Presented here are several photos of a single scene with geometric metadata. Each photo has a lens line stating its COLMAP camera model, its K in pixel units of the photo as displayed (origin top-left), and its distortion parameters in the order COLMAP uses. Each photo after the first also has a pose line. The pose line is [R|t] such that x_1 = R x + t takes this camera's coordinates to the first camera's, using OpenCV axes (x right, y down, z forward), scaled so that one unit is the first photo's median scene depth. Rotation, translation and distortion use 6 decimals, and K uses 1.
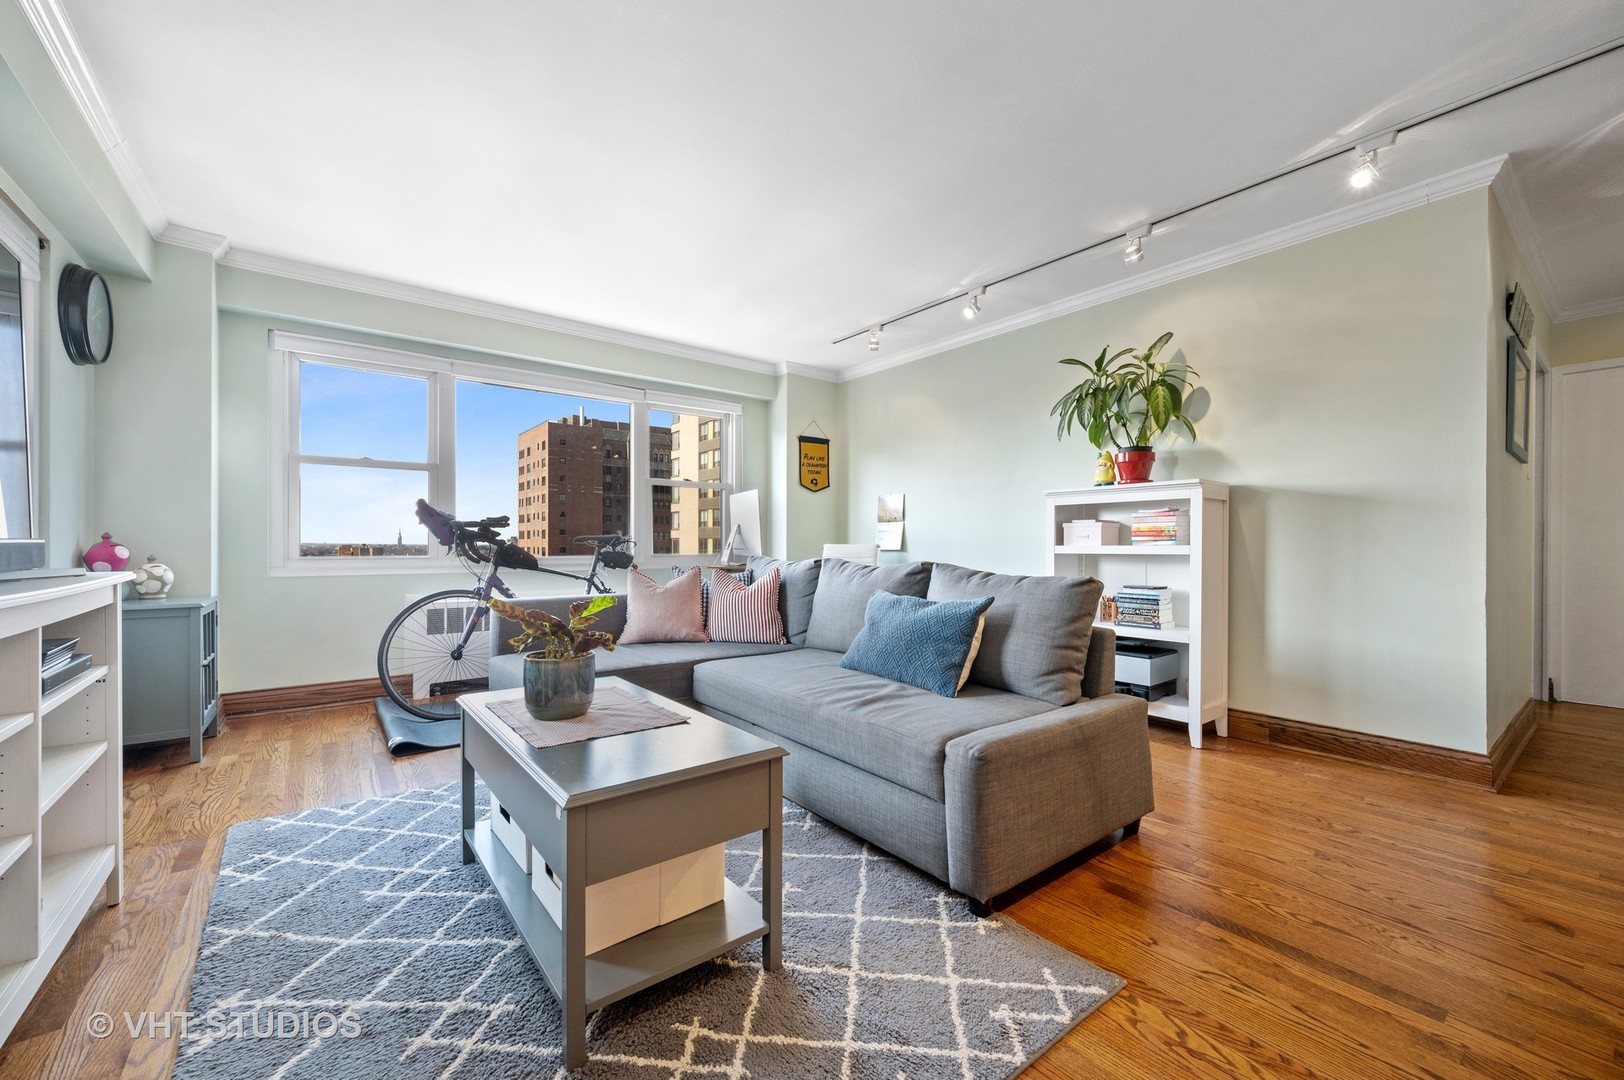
lens RADIAL K [[639.4, 0, 811.4], [0, 639.4, 549.1], [0, 0, 1]] dist [-0.002825, -0.000010]
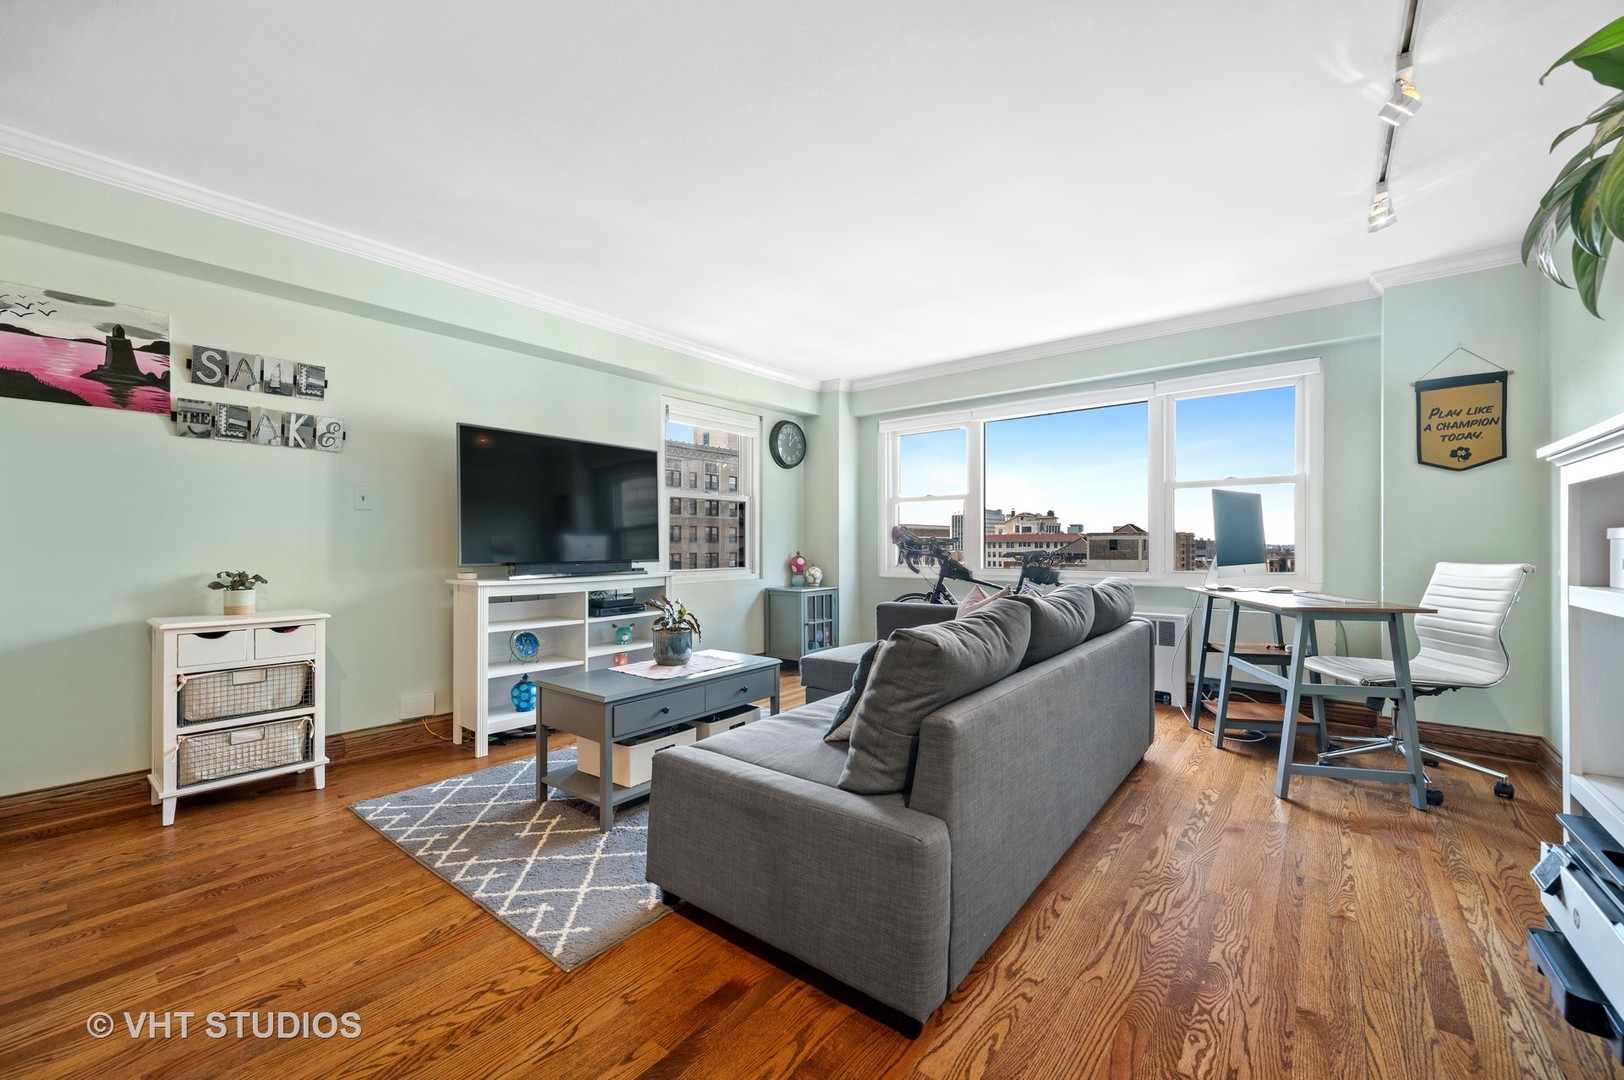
lens RADIAL K [[639.4, 0, 799.6], [0, 639.4, 542.7], [0, 0, 1]] dist [-0.002825, -0.000010]
pose [[0.231722, -0.008216, -0.972747, 1.342420], [-0.002275, 0.999957, -0.008988, -0.056215], [0.972779, 0.004296, 0.231693, 0.898457]]
